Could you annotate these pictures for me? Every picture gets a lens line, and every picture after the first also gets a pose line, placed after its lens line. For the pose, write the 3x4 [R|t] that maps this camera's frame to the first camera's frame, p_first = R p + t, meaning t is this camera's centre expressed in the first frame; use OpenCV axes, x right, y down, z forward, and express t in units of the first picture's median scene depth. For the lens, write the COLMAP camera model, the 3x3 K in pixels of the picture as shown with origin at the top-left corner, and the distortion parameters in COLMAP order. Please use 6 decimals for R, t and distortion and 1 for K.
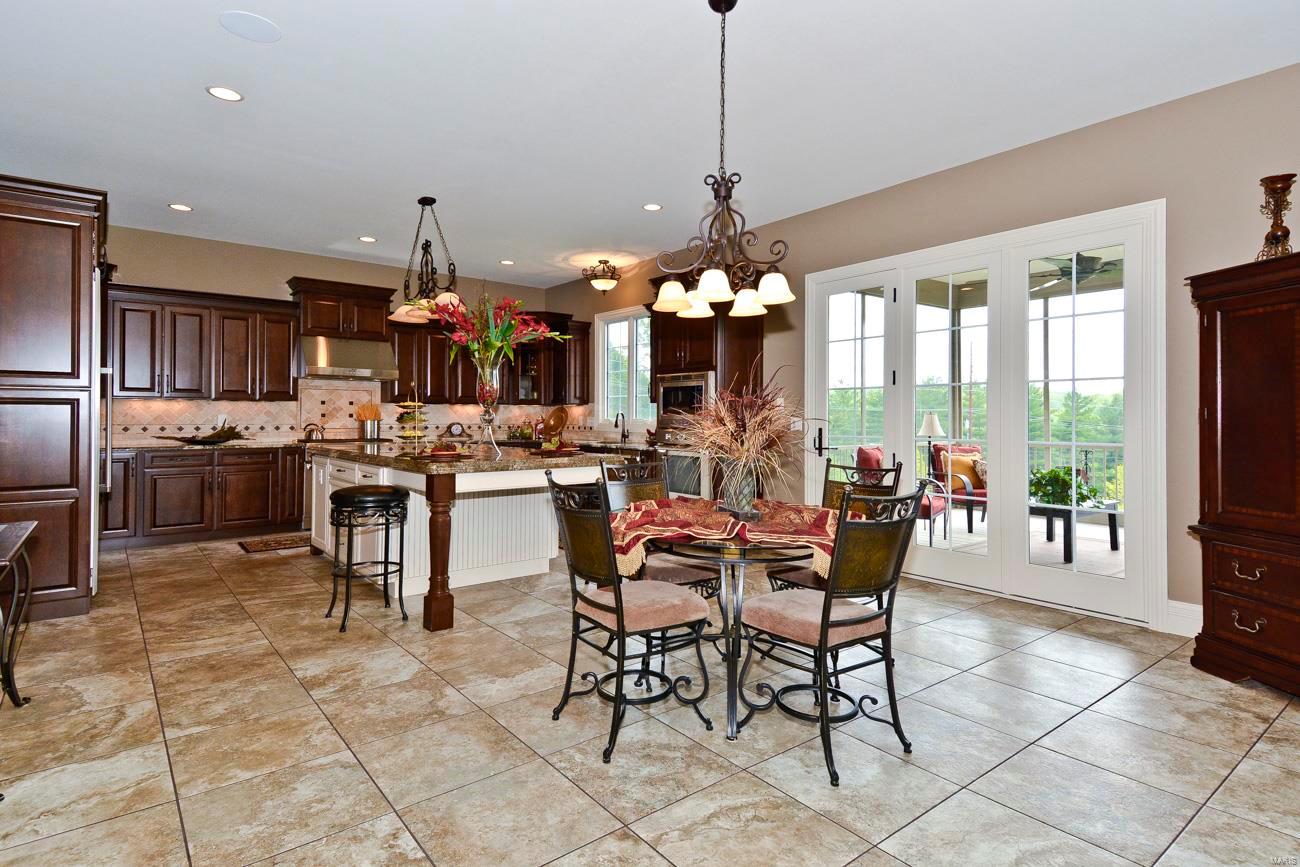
lens RADIAL K [[687.0, 0, 661.3], [0, 687.0, 425.7], [0, 0, 1]] dist [0.031667, -0.006098]
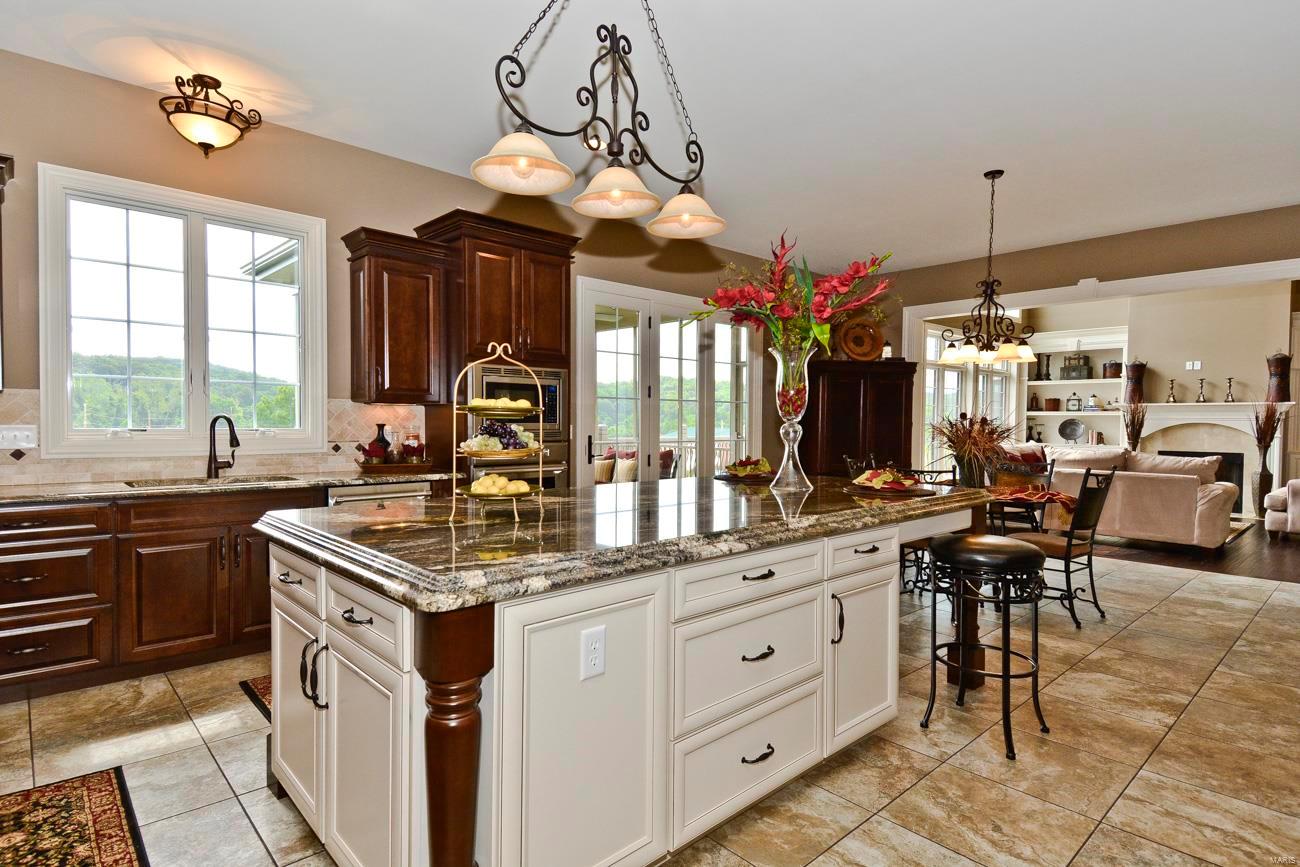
lens RADIAL K [[687.0, 0, 660.2], [0, 687.0, 428.6], [0, 0, 1]] dist [0.031667, -0.006098]
pose [[-0.081420, -0.030620, 0.996209, -1.449396], [-0.006465, 0.999523, 0.030193, -0.070406], [-0.996659, -0.003982, -0.081579, 1.826972]]
